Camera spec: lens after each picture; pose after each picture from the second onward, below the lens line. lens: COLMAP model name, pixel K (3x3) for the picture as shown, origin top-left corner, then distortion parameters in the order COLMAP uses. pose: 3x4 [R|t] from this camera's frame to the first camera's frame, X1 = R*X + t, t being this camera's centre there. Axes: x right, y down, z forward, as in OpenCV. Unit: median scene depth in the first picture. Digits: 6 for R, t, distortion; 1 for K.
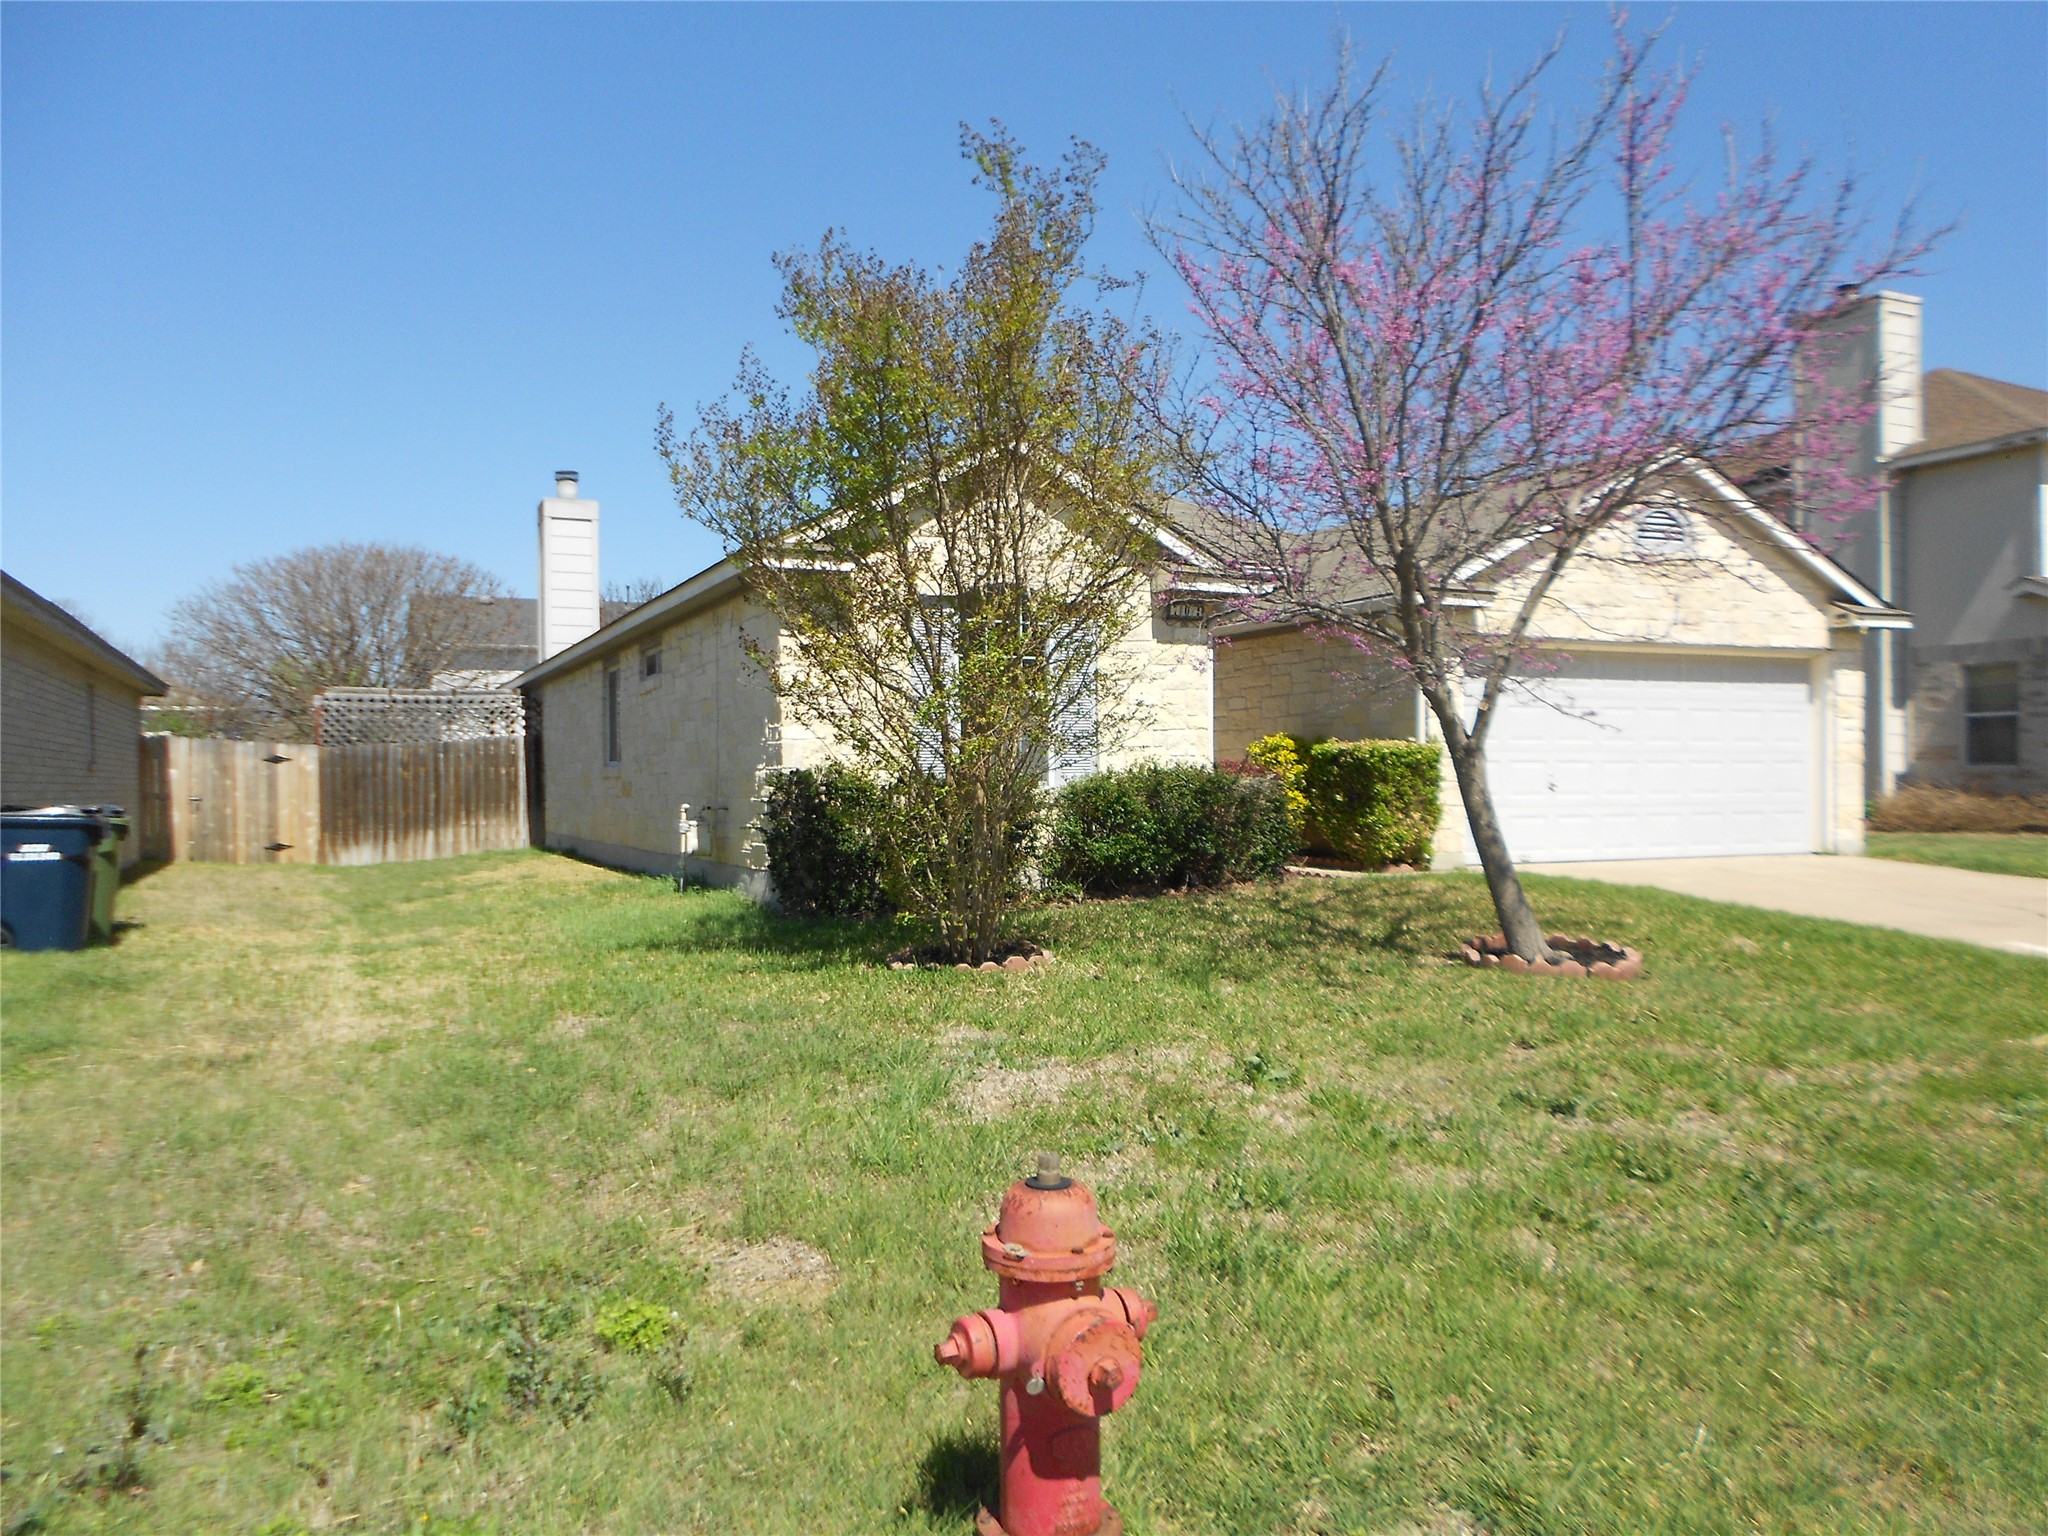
lens RADIAL K [[1560.4, 0, 1022.0], [0, 1560.4, 773.3], [0, 0, 1]] dist [-0.008858, 0.008107]
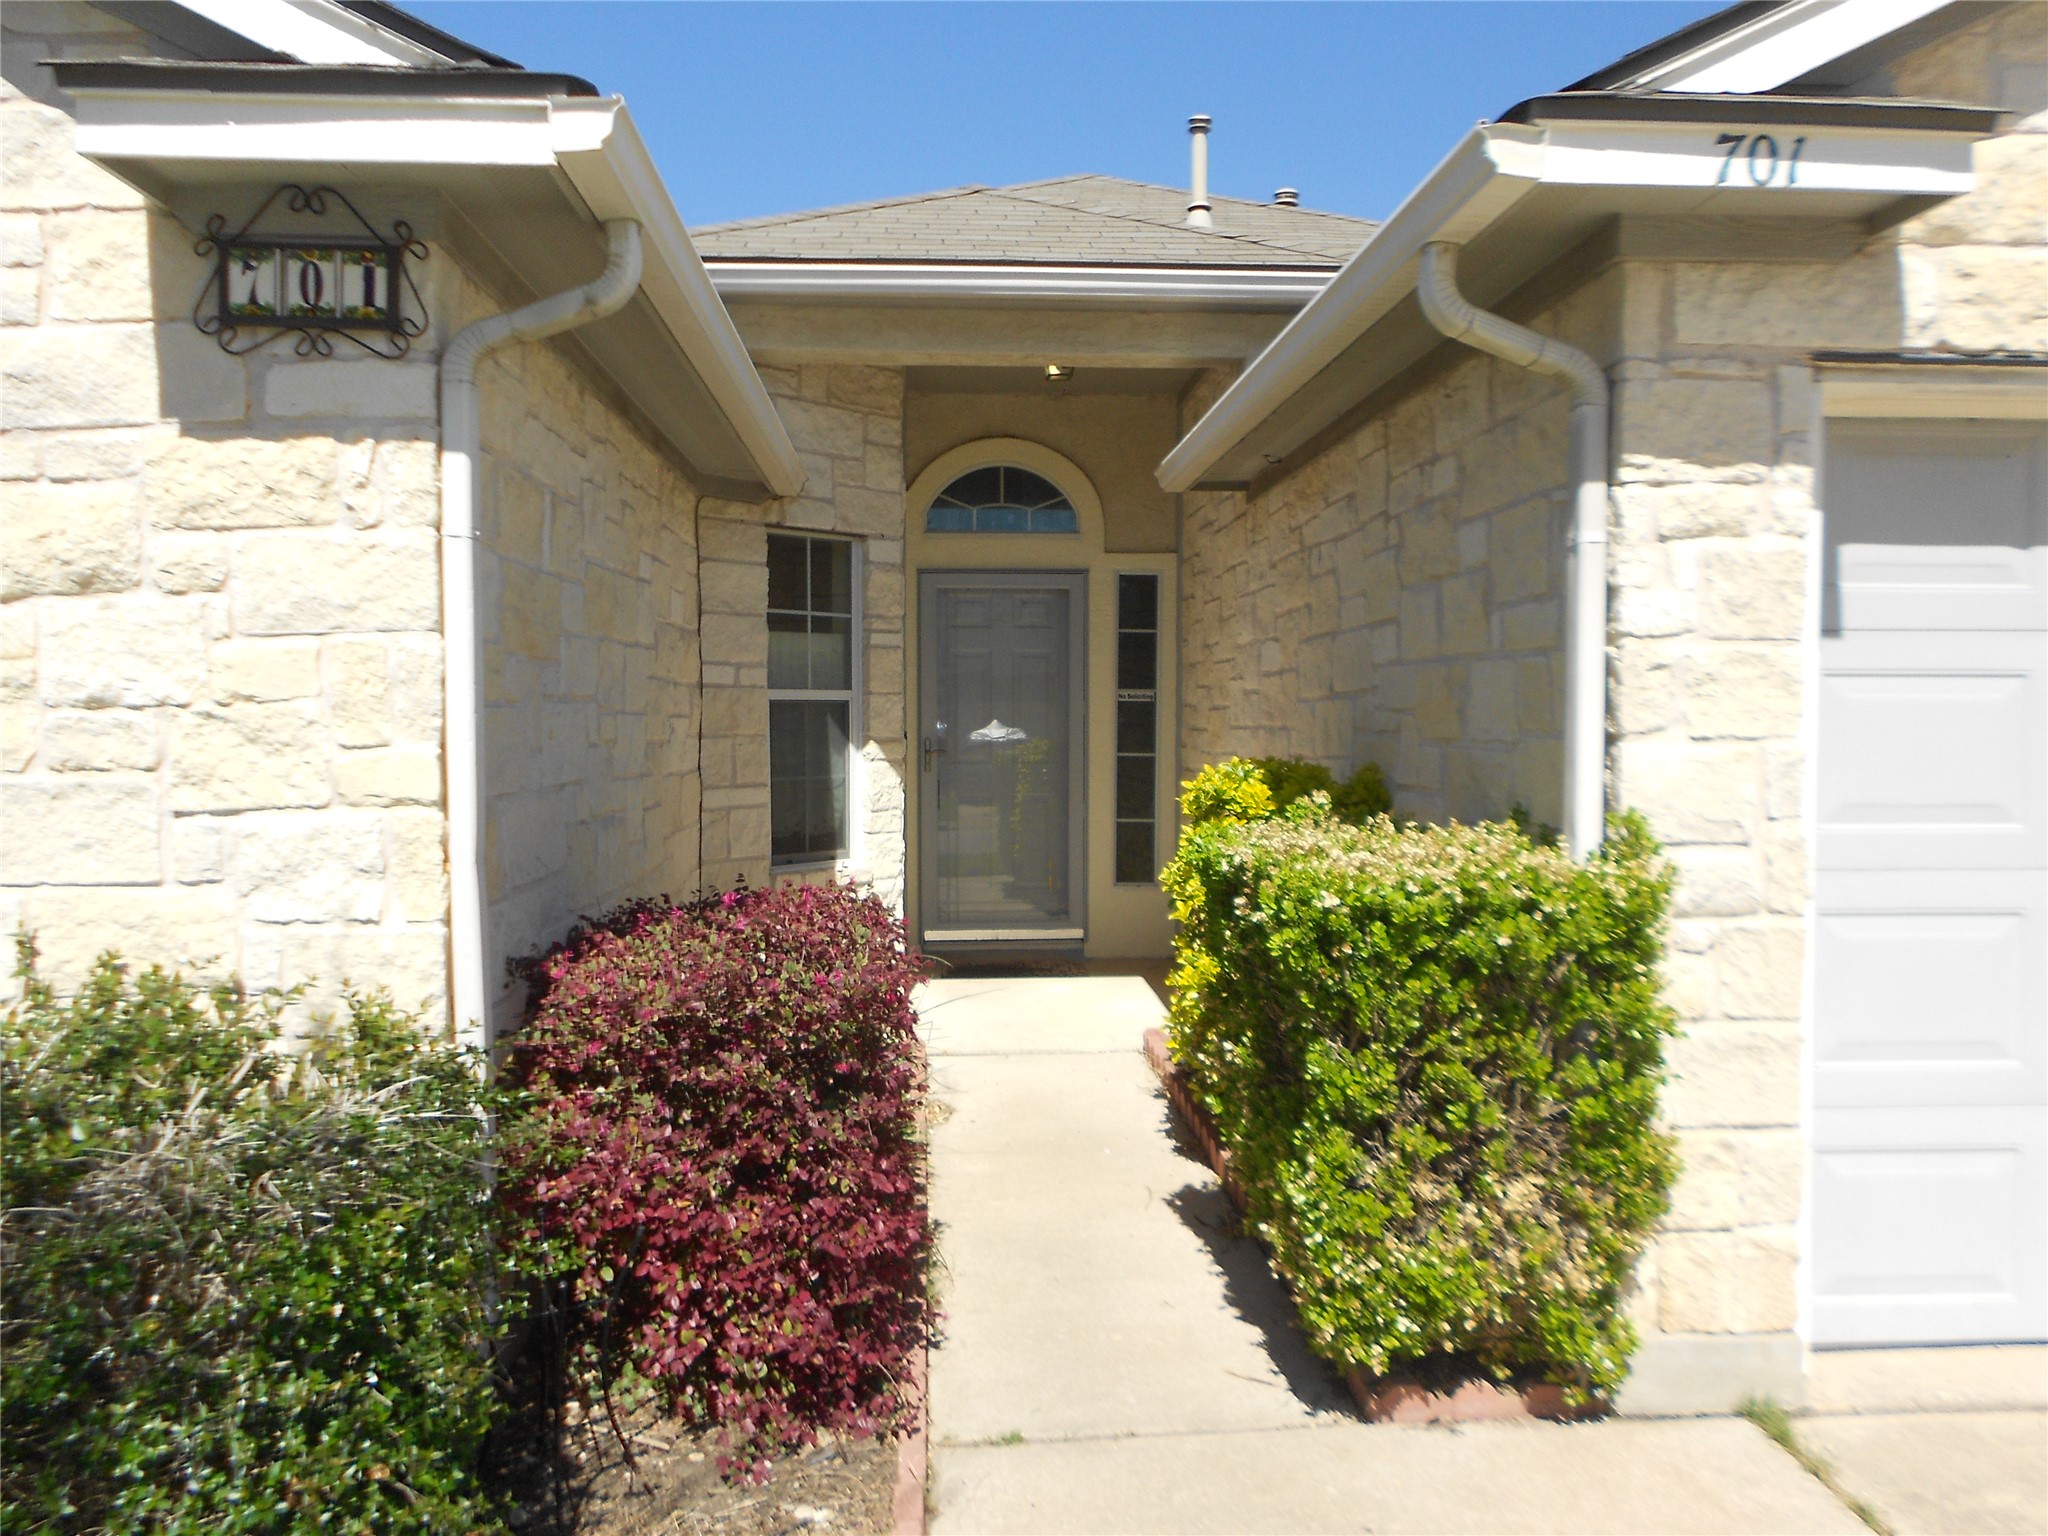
lens RADIAL K [[1560.4, 0, 1024.6], [0, 1560.4, 762.3], [0, 0, 1]] dist [-0.008858, 0.008107]
pose [[0.933142, 0.013752, -0.359245, 0.262585], [-0.001650, 0.999421, 0.033972, -0.039699], [0.359504, -0.031108, 0.932625, 0.763675]]
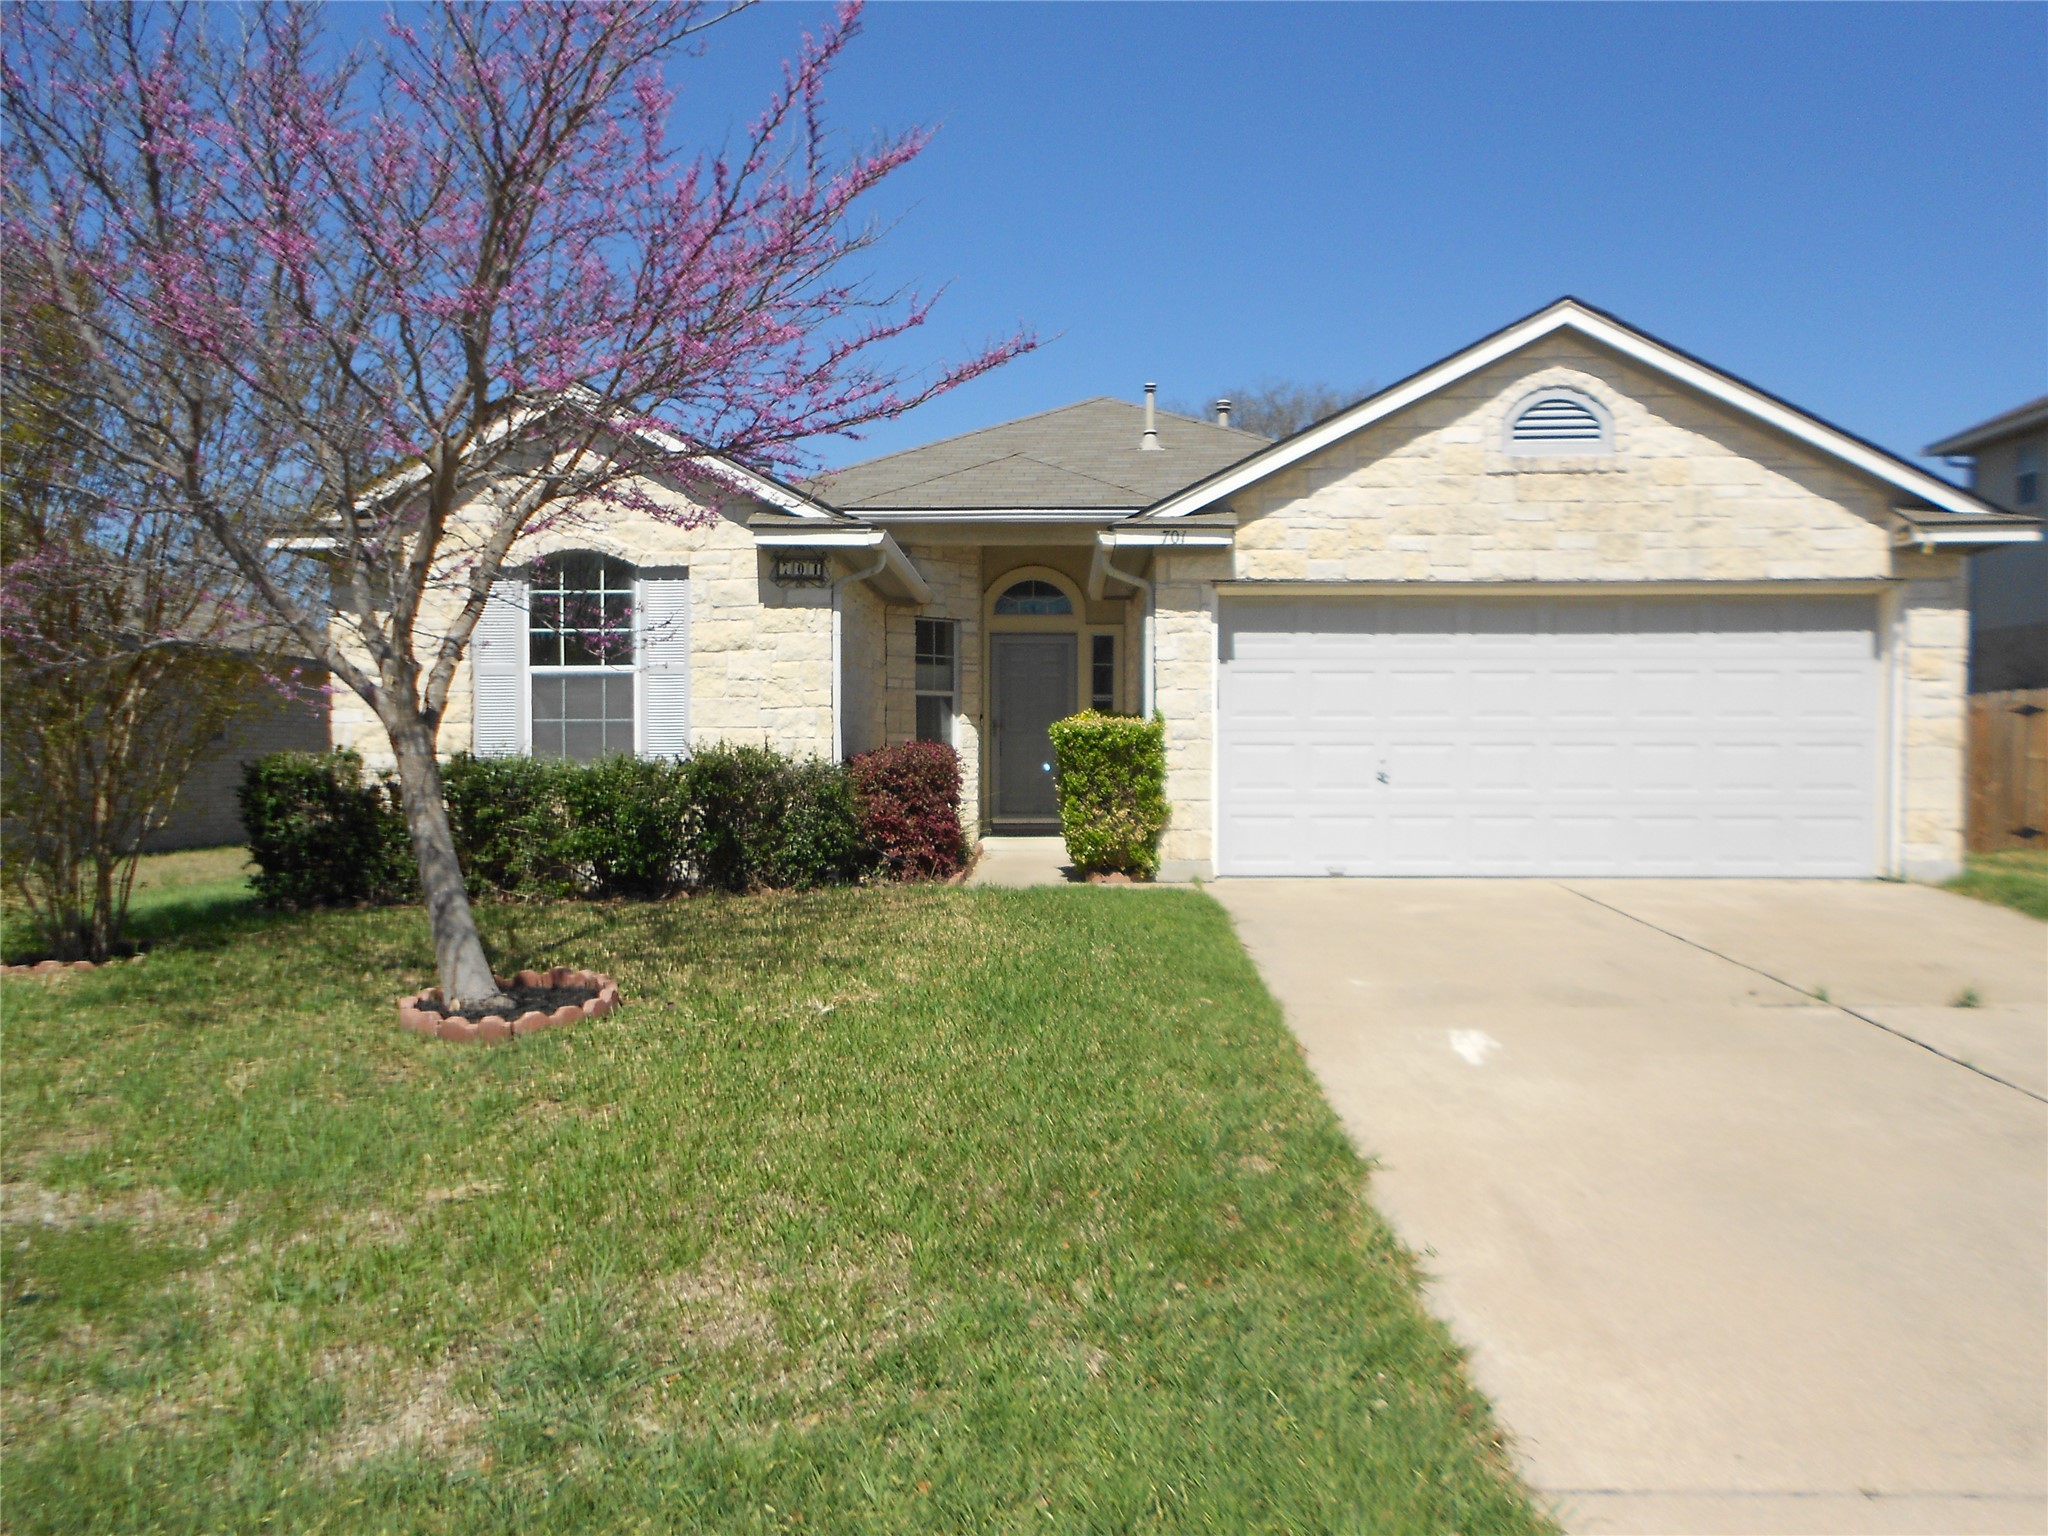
lens RADIAL K [[1560.4, 0, 1025.8], [0, 1560.4, 769.7], [0, 0, 1]] dist [-0.008858, 0.008107]
pose [[0.898790, 0.007830, -0.438310, 0.550633], [-0.003696, 0.999940, 0.010284, -0.002505], [0.438364, -0.007623, 0.898765, 0.259951]]
